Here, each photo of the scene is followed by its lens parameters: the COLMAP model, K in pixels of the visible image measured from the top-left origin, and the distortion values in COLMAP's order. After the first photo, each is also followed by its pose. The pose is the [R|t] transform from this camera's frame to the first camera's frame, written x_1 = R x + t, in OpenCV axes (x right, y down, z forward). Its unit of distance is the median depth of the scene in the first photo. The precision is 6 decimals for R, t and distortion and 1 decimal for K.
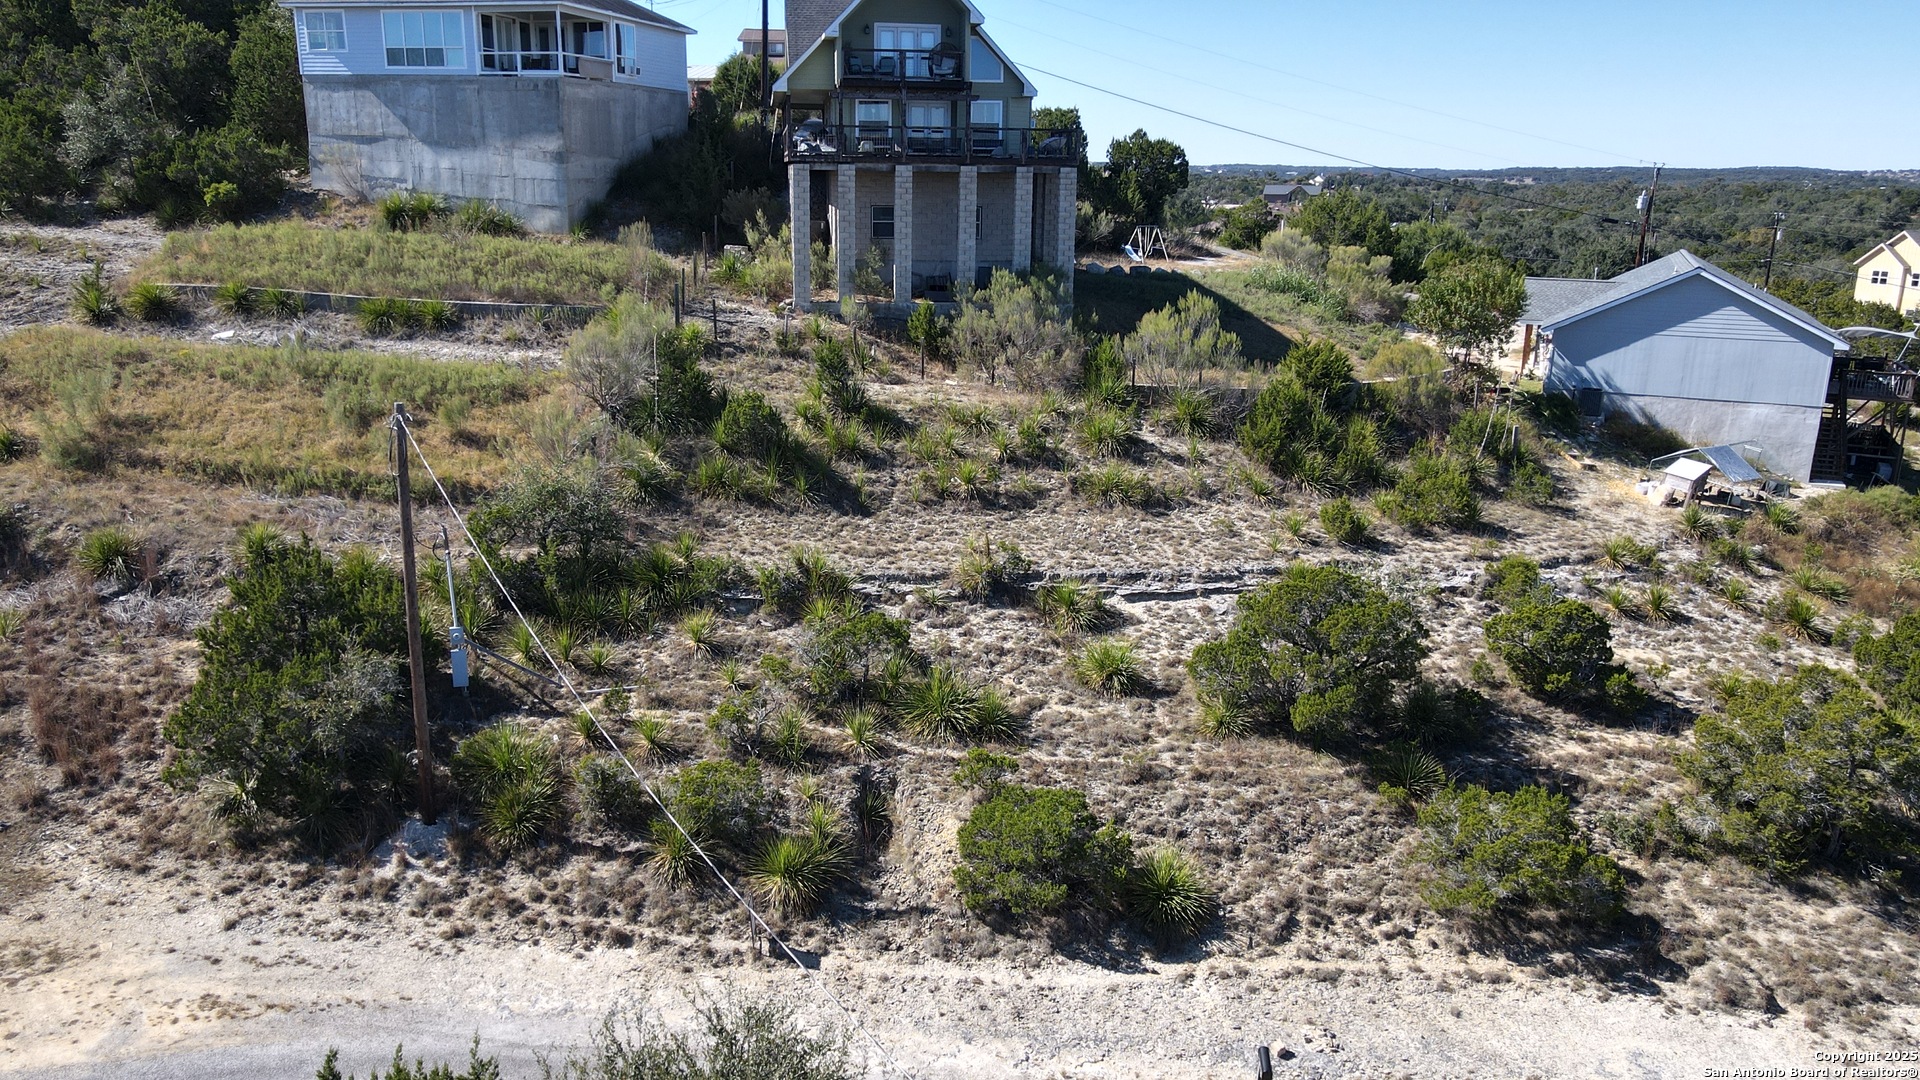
lens RADIAL K [[1399.2, 0, 955.1], [0, 1399.2, 543.3], [0, 0, 1]] dist [0.011274, 0.018858]
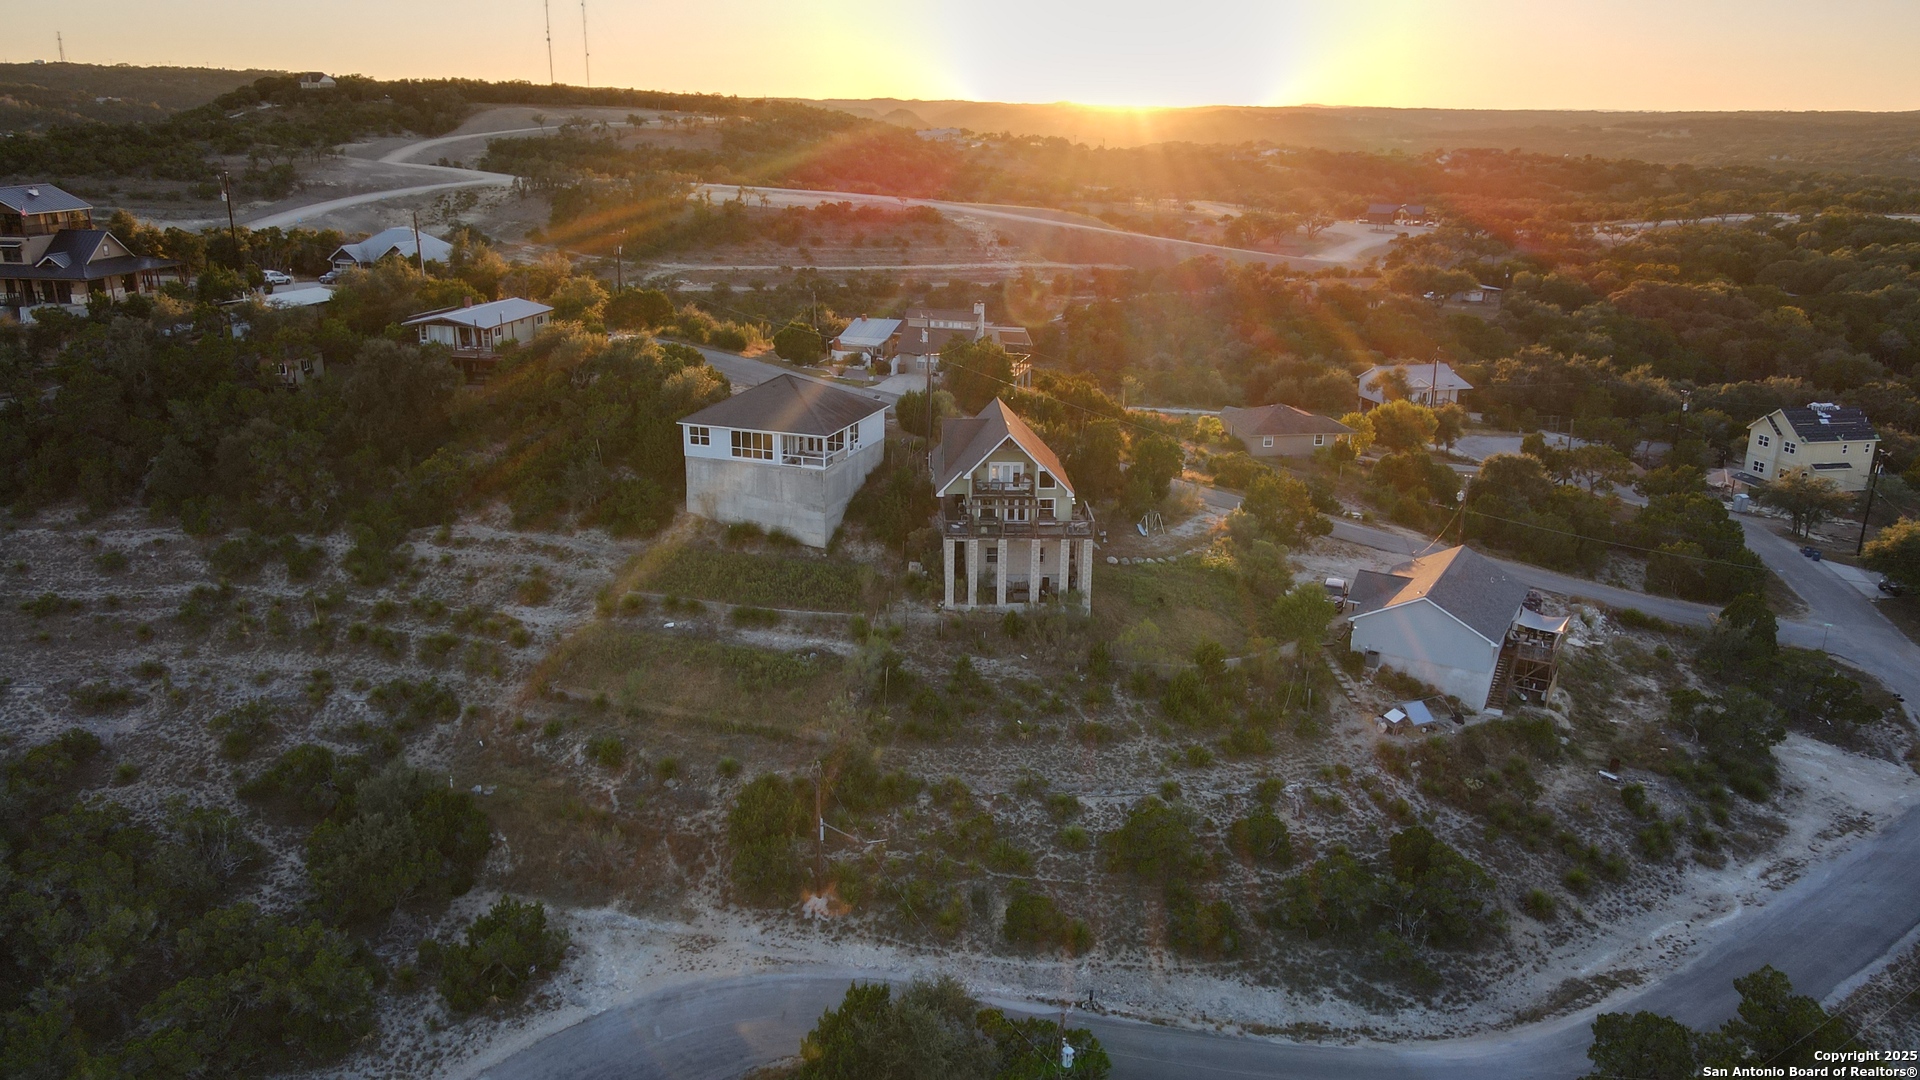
lens RADIAL K [[1399.2, 0, 958.1], [0, 1399.2, 545.8], [0, 0, 1]] dist [0.011274, 0.018858]
pose [[0.995898, 0.023975, -0.087245, 0.101108], [-0.020138, 0.998802, 0.044607, -0.483886], [0.088210, -0.042668, 0.995188, -1.327254]]
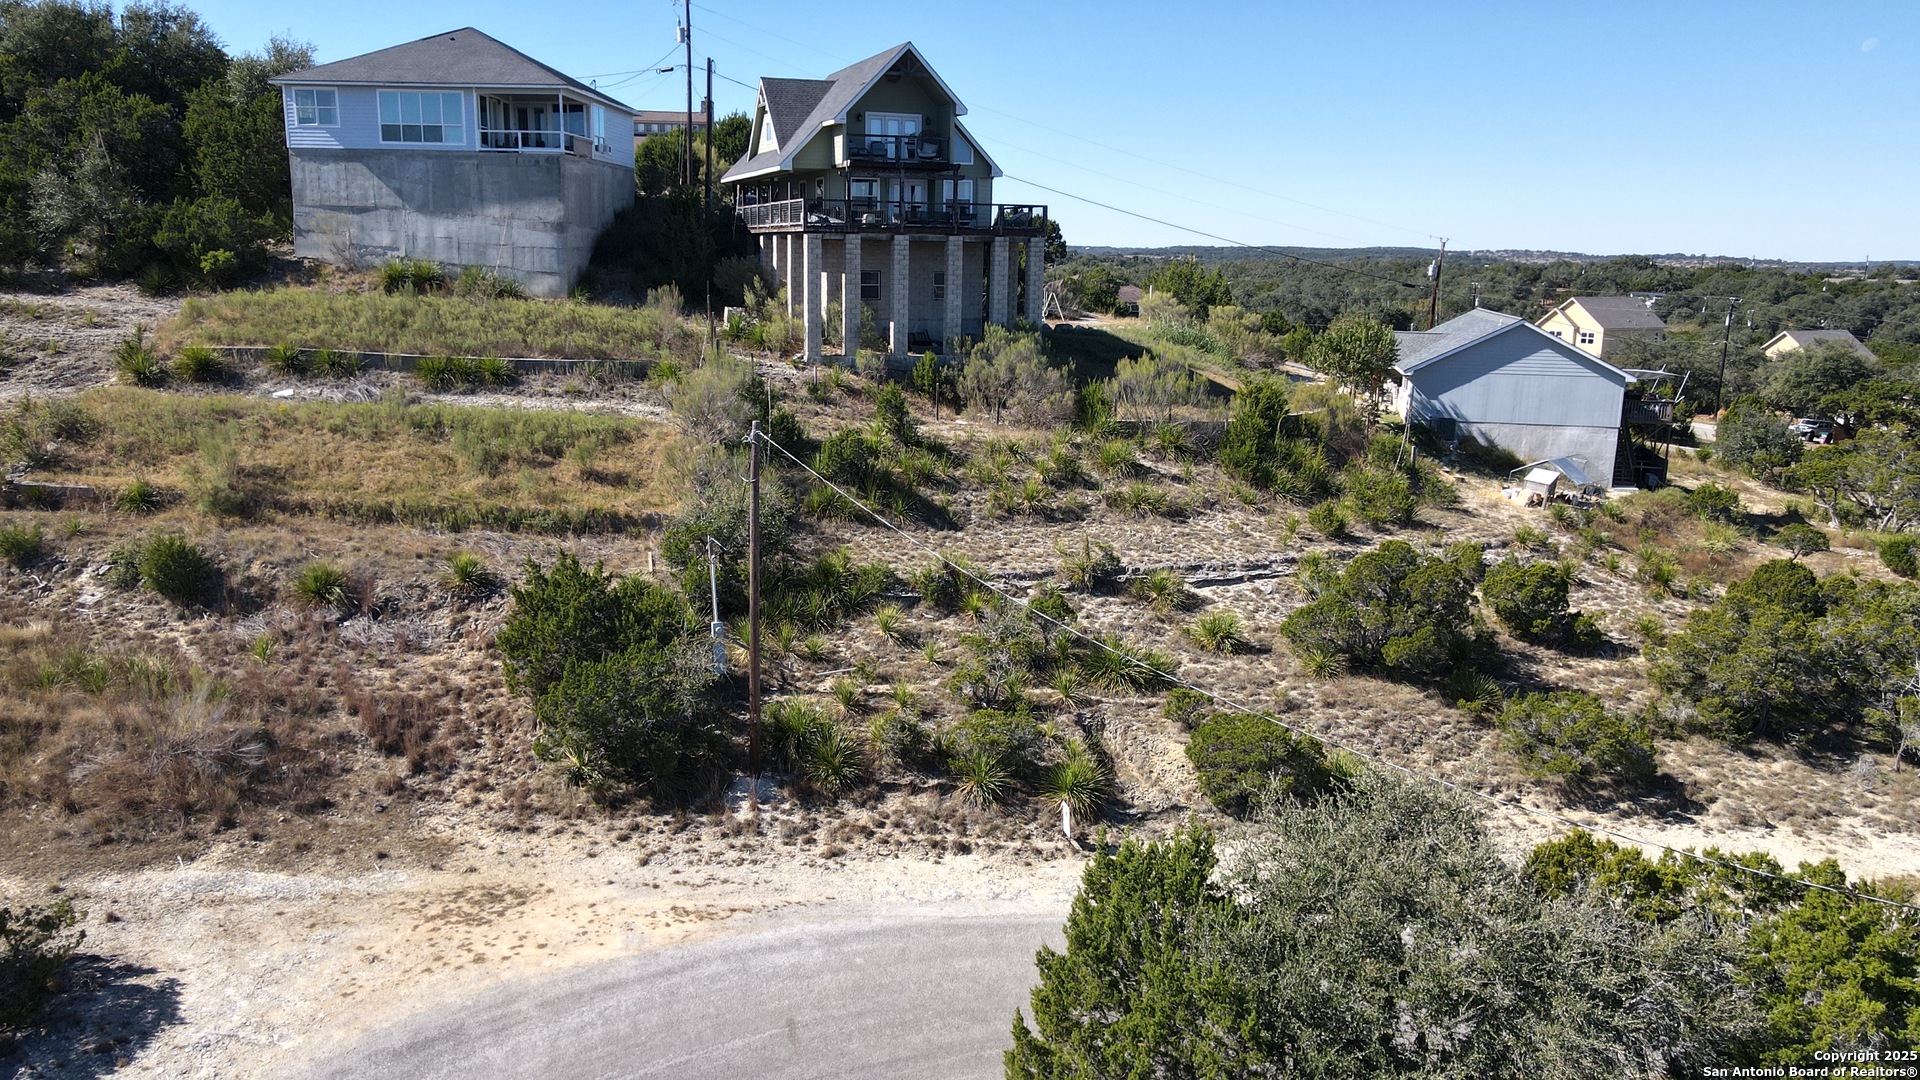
lens RADIAL K [[1399.2, 0, 951.1], [0, 1399.2, 541.2], [0, 0, 1]] dist [0.011274, 0.018858]
pose [[0.977530, -0.041243, 0.206724, -0.340694], [0.052163, 0.997501, -0.047653, 0.049253], [-0.204242, 0.057366, 0.977238, -0.152462]]
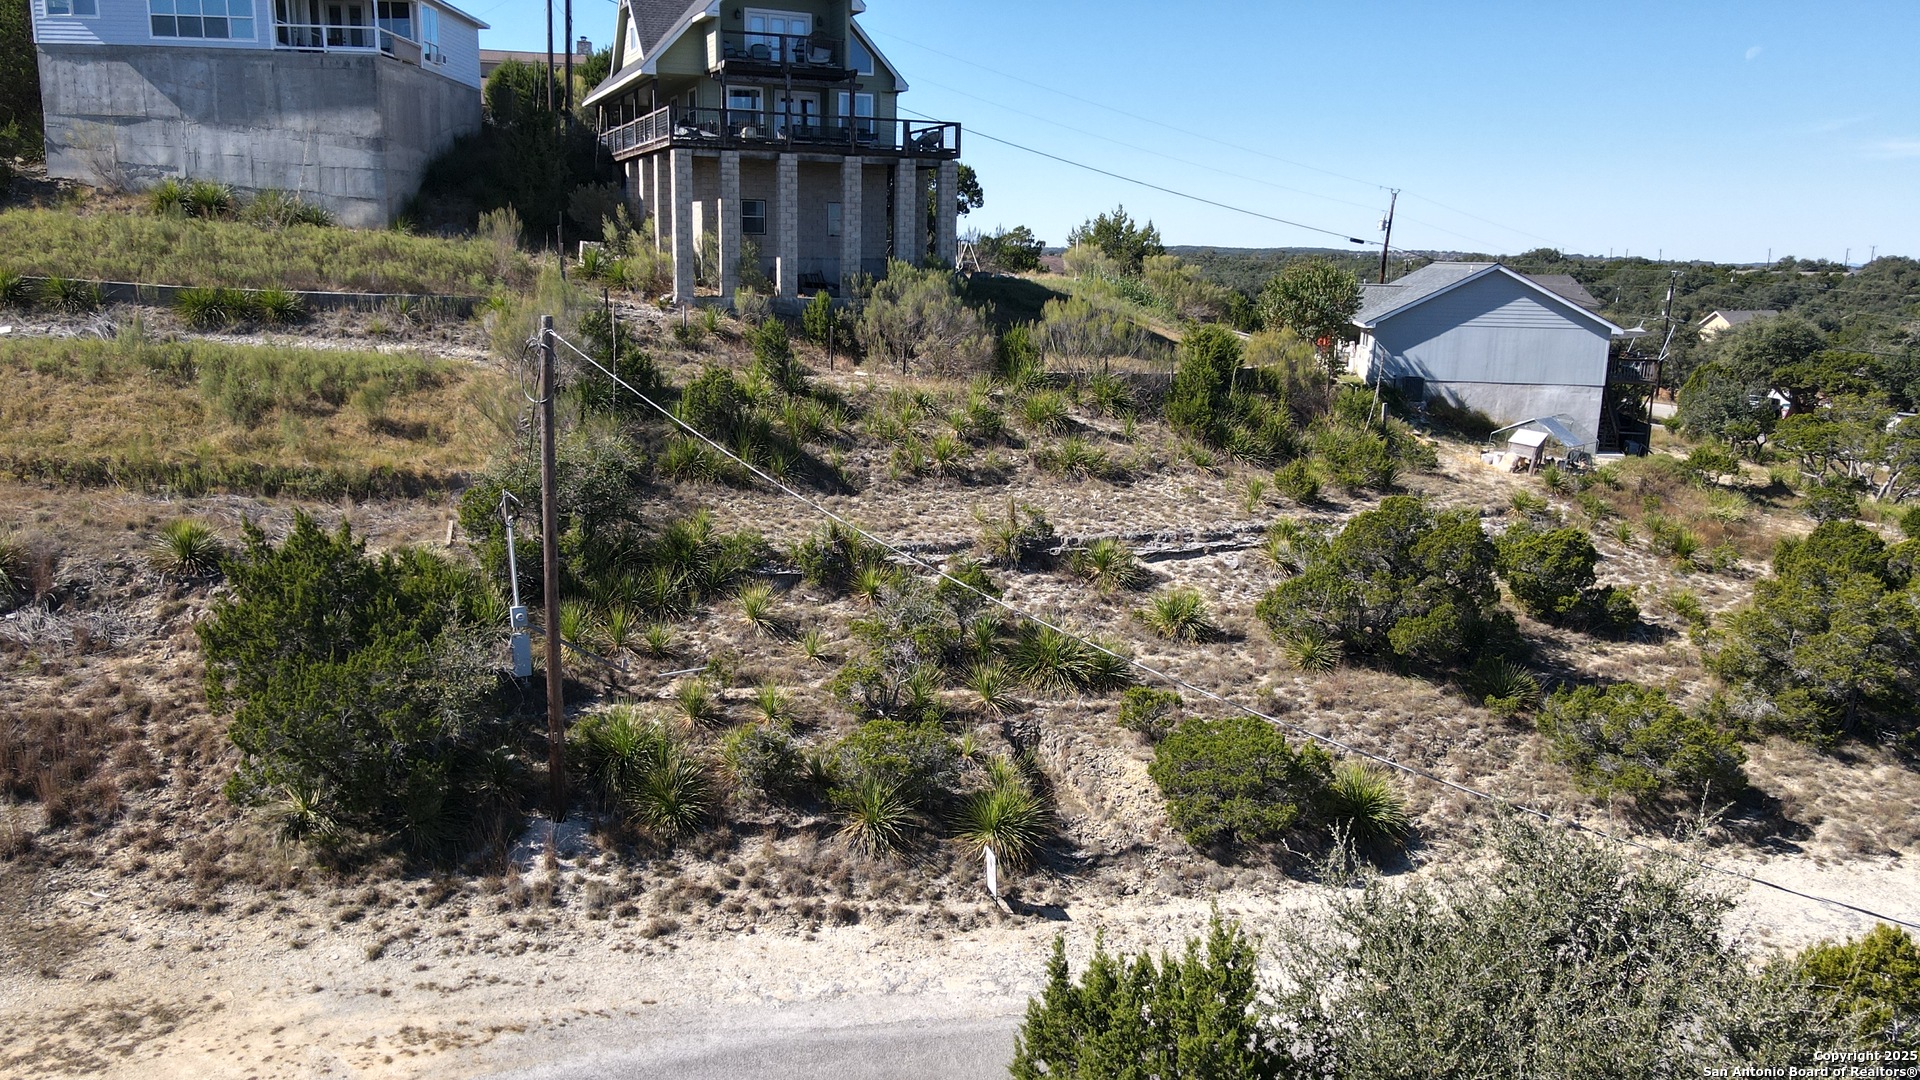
lens RADIAL K [[1399.2, 0, 950.0], [0, 1399.2, 541.2], [0, 0, 1]] dist [0.011274, 0.018858]
pose [[0.963742, -0.049872, 0.262134, -0.273027], [0.063630, 0.996992, -0.044254, 0.063095], [-0.259138, 0.059329, 0.964016, 0.083922]]
